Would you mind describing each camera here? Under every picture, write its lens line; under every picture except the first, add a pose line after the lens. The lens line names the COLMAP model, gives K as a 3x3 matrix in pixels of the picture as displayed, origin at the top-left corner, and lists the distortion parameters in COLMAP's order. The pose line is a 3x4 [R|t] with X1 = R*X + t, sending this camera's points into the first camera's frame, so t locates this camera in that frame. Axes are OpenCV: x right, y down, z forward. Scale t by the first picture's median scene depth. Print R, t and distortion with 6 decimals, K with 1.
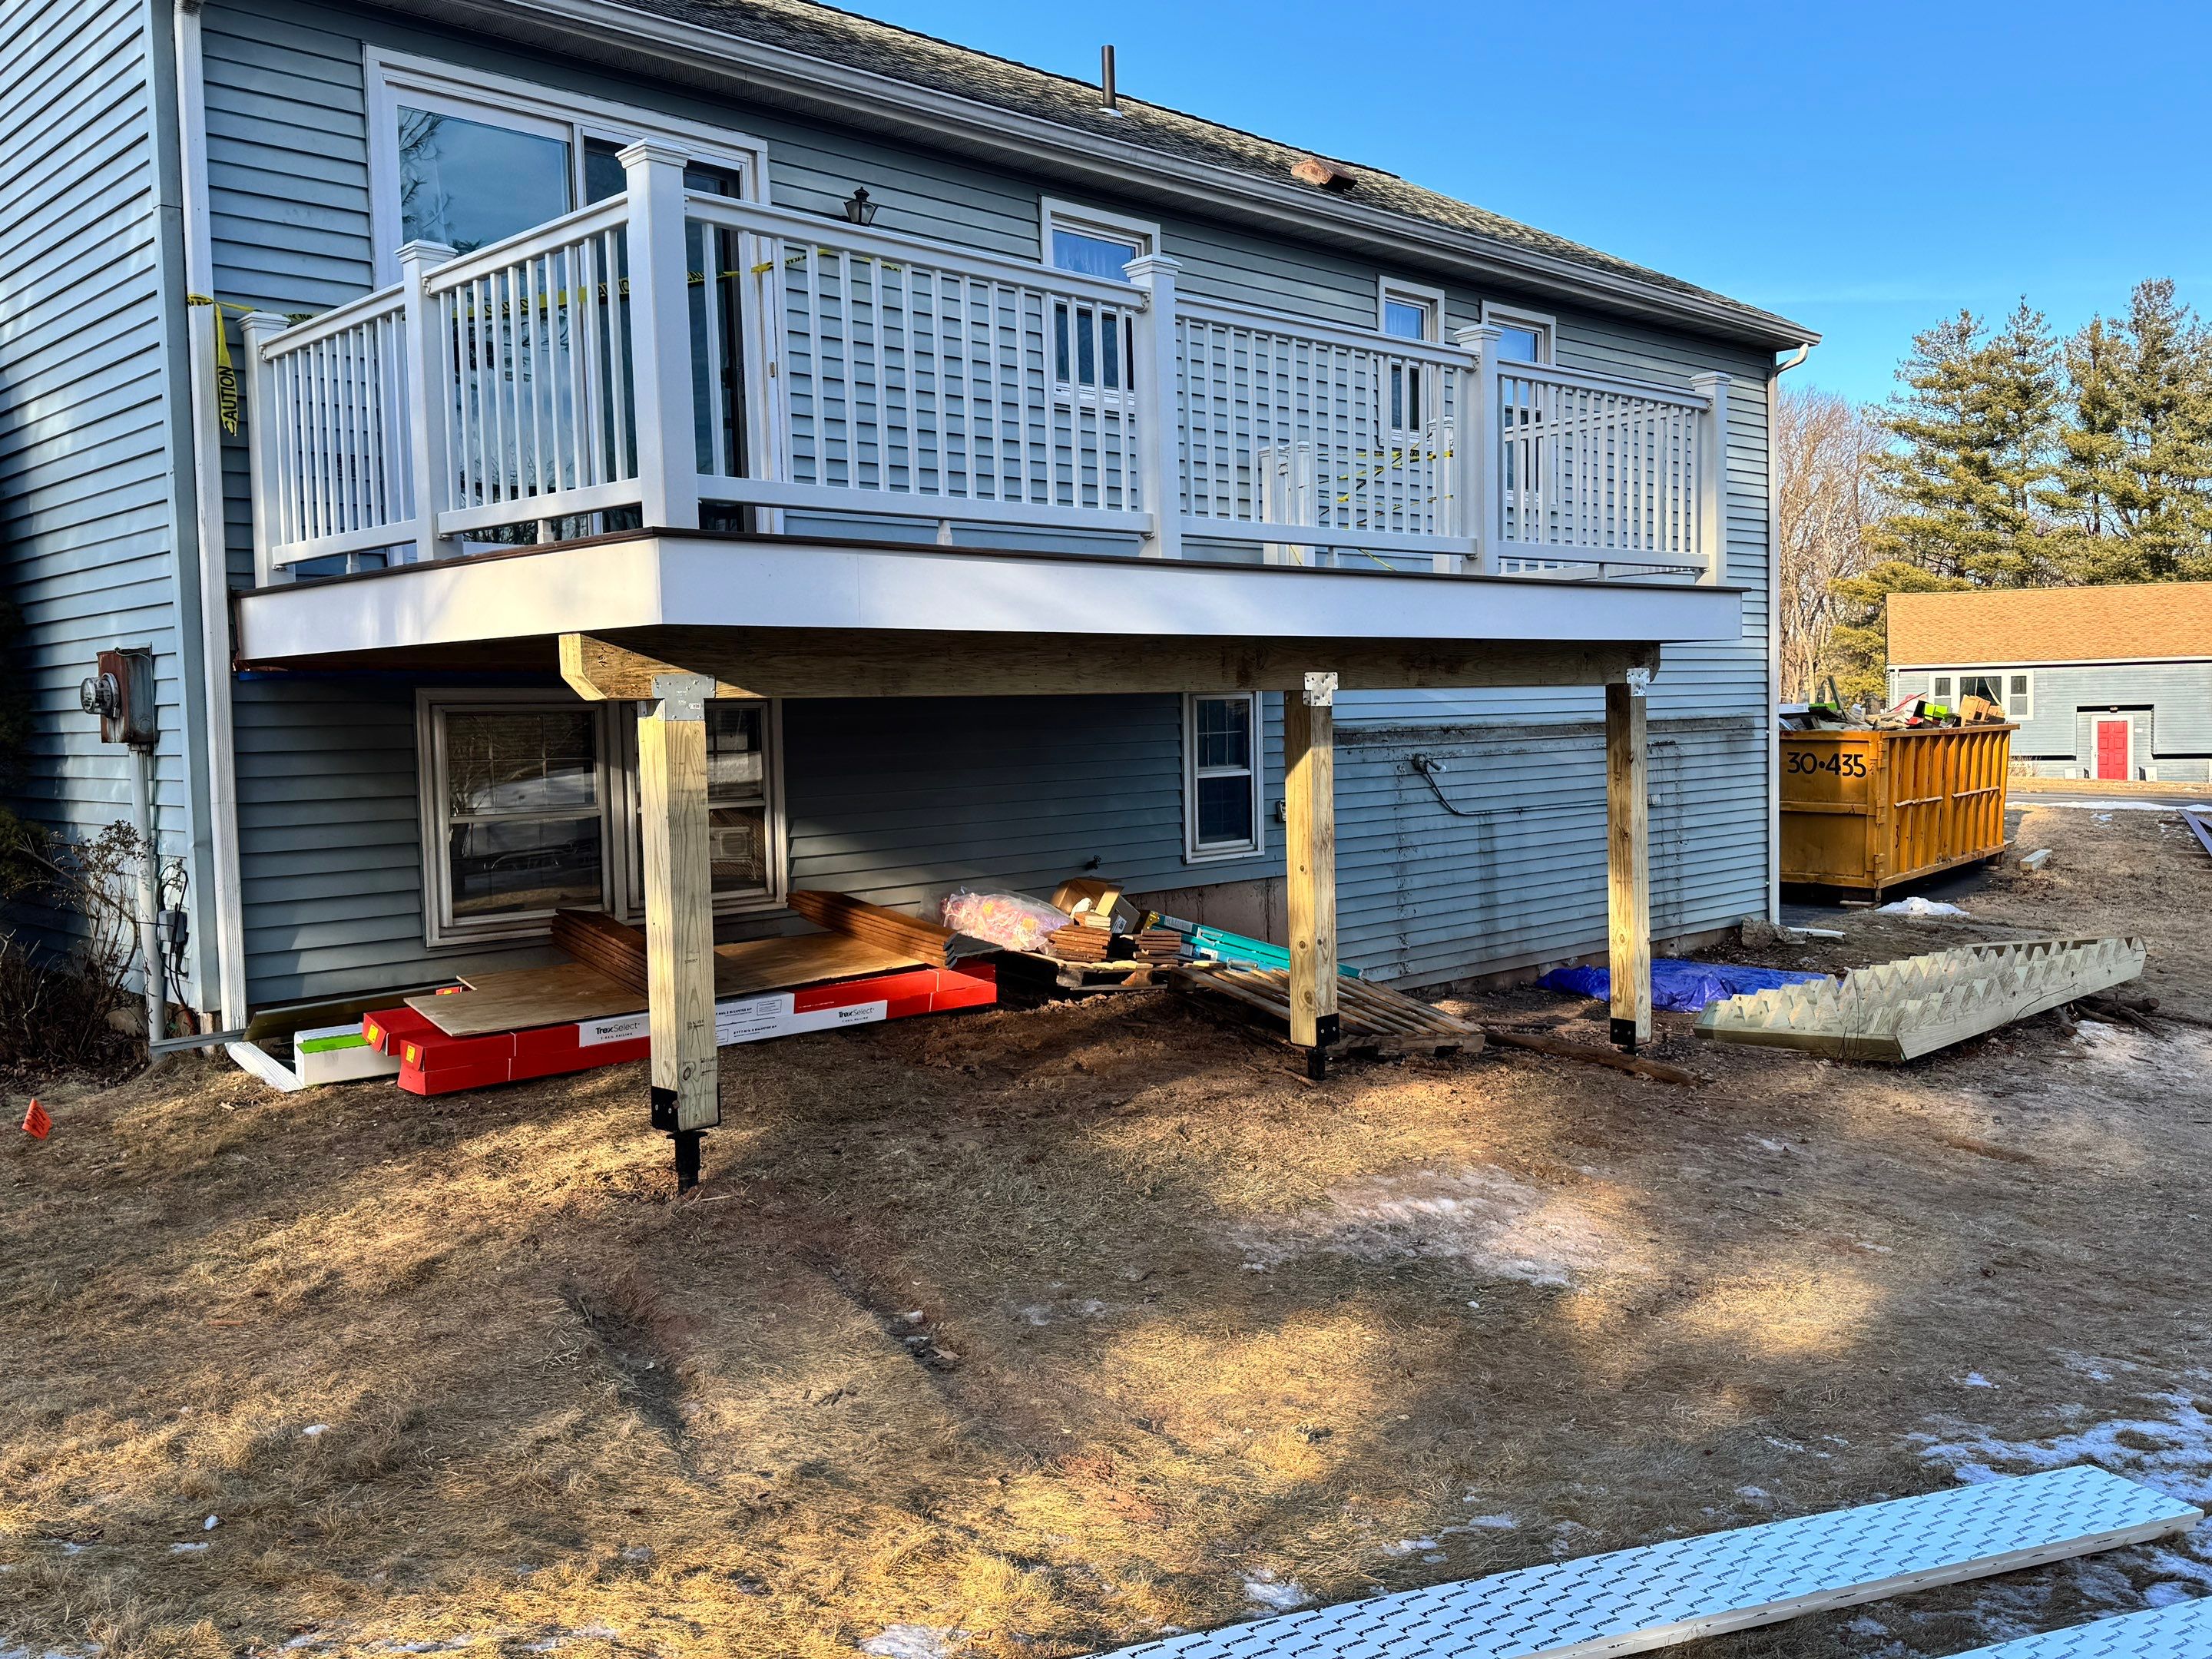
lens RADIAL K [[1871.4, 0, 1106.0], [0, 1871.4, 829.5], [0, 0, 1]] dist [0.138687, -0.247084]
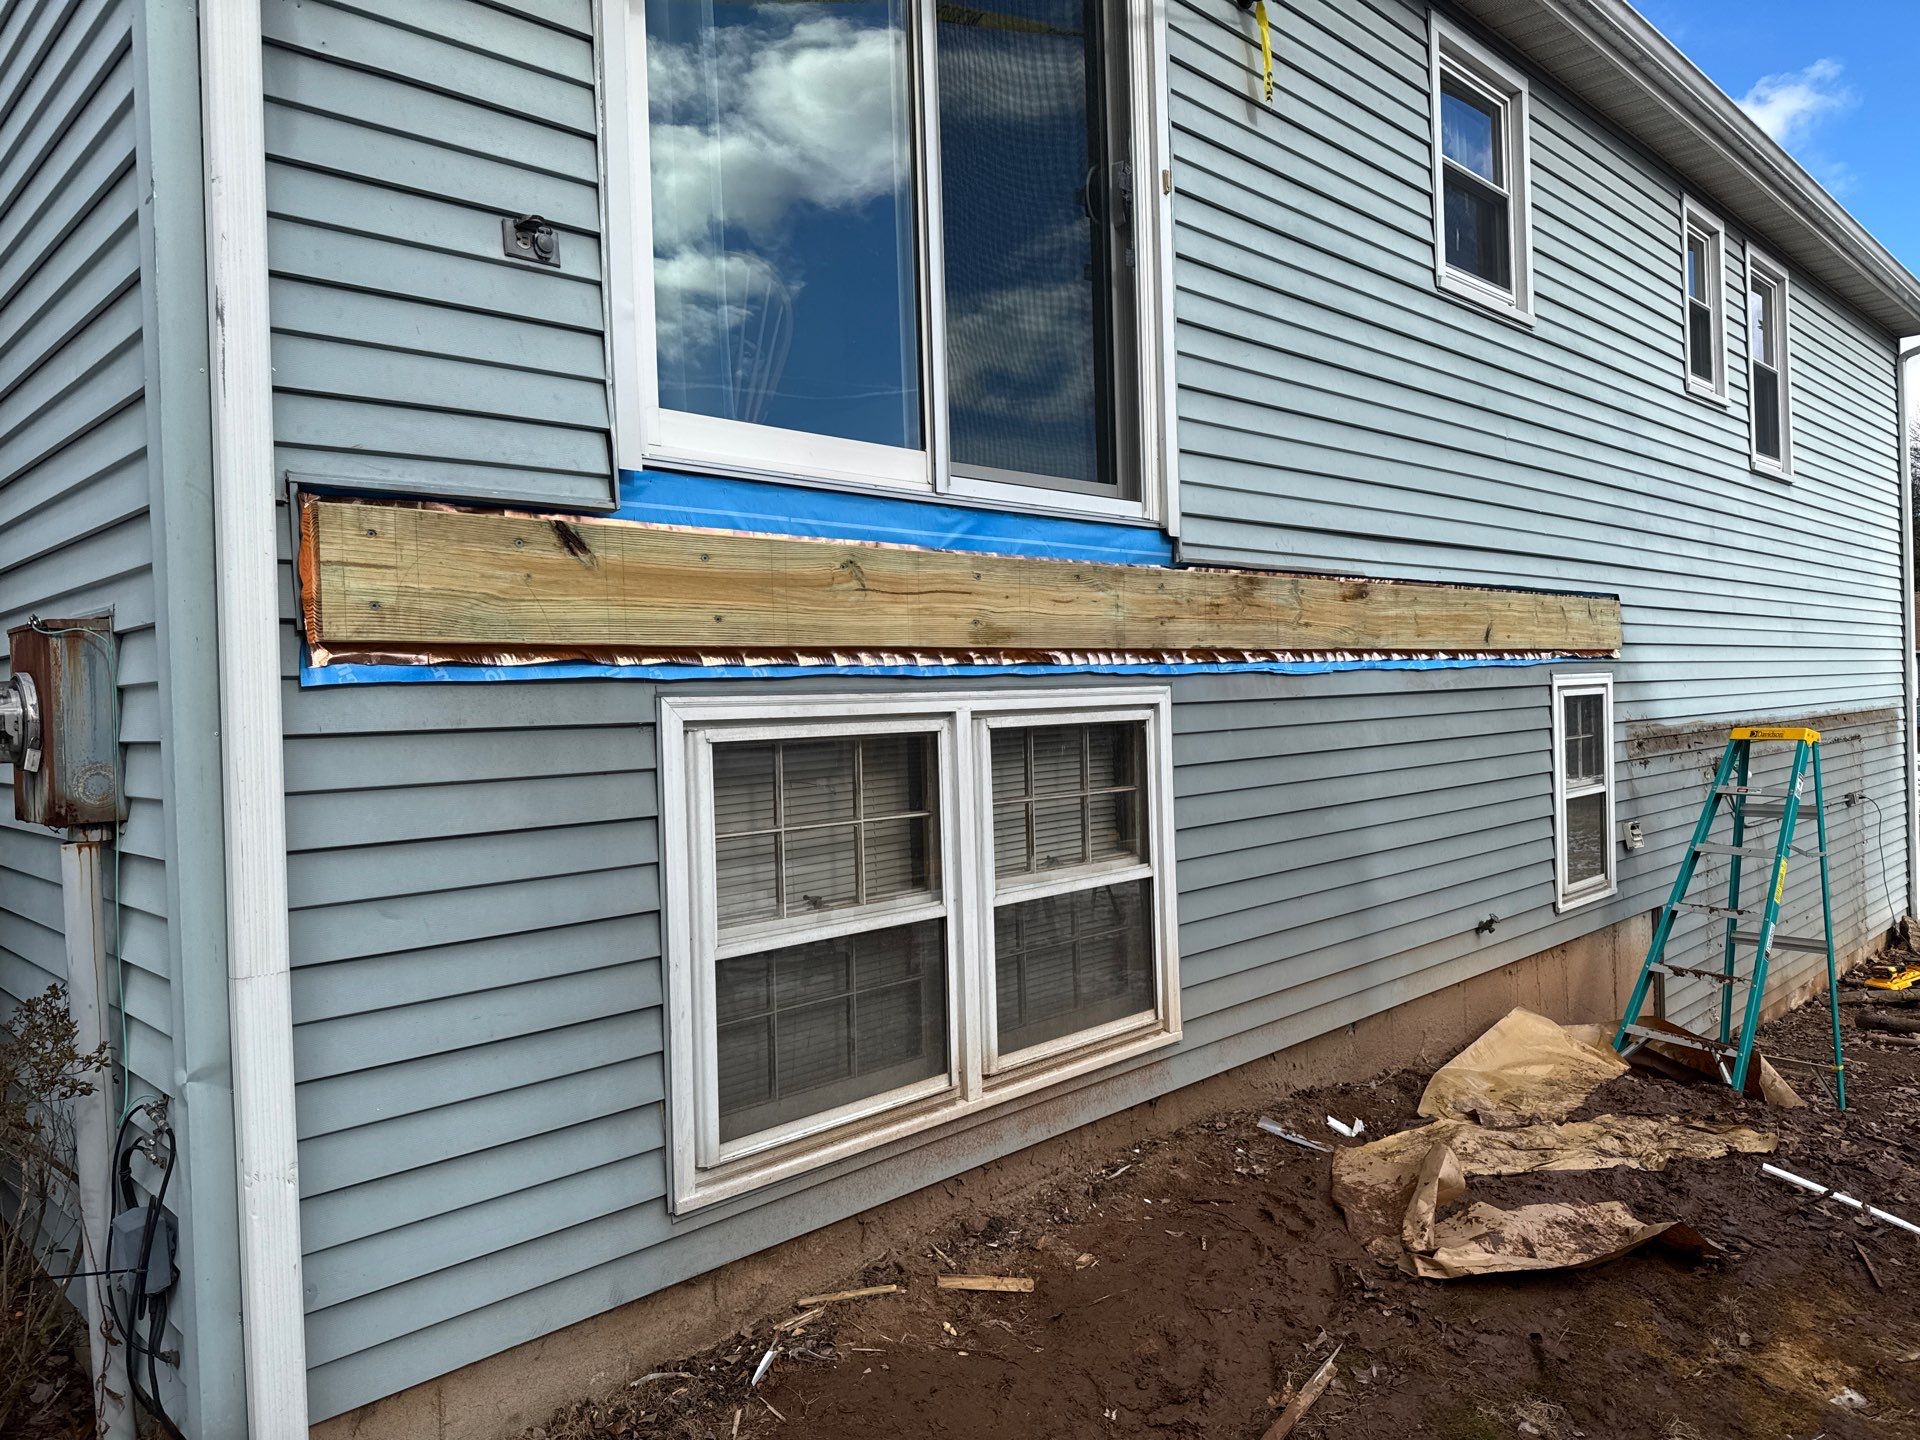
lens RADIAL K [[1328.7, 0, 960.0], [0, 1328.7, 720.0], [0, 0, 1]] dist [0.006385, 0.001351]
pose [[0.999661, -0.010916, 0.023620, -0.290984], [0.012079, 0.998693, -0.049670, -0.049558], [-0.023047, 0.049939, 0.998486, 0.644970]]
